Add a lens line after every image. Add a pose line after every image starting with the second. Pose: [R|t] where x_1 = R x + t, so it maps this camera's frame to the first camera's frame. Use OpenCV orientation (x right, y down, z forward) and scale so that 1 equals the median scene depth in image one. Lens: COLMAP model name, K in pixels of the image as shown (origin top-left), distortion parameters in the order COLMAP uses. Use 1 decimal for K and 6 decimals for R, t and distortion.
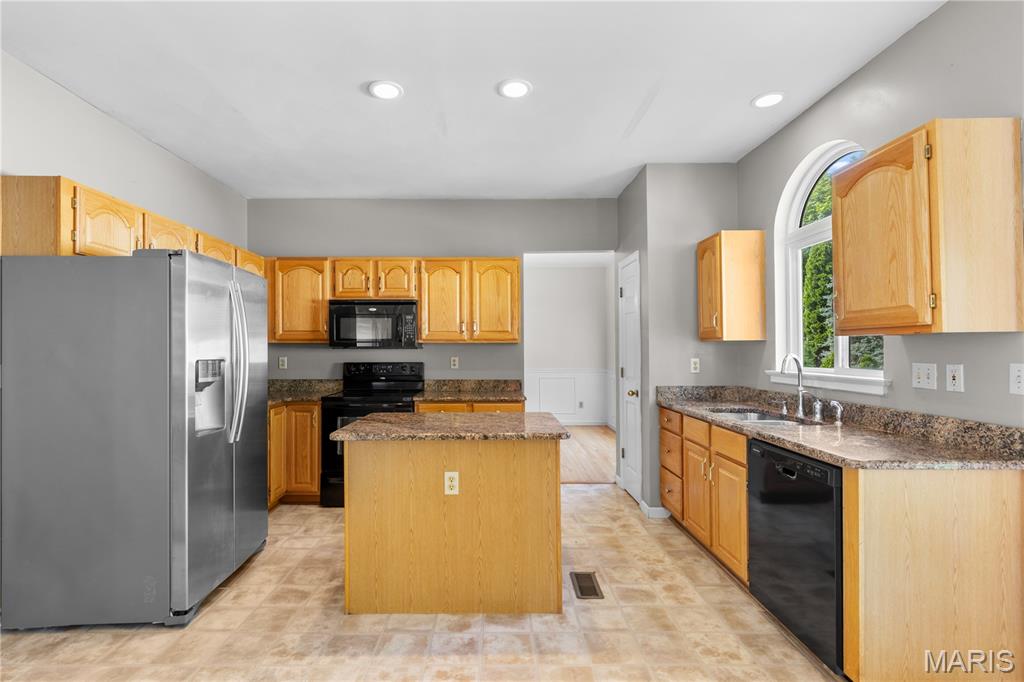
lens RADIAL K [[454.5, 0, 507.9], [0, 454.5, 347.3], [0, 0, 1]] dist [0.000947, 0.000210]
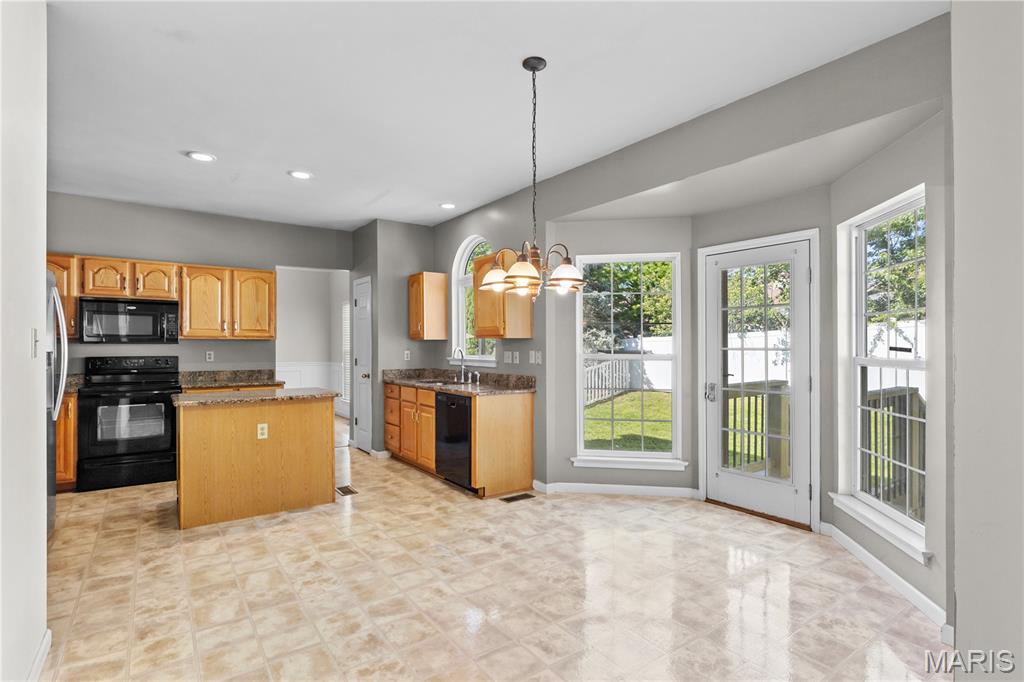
lens RADIAL K [[501.2, 0, 486.3], [0, 501.2, 341.3], [0, 0, 1]] dist [0.057394, -0.019445]
pose [[0.843601, 0.006972, 0.536926, -0.285977], [-0.004735, 0.999973, -0.005545, 0.000284], [-0.536950, 0.002135, 0.843611, -0.598973]]
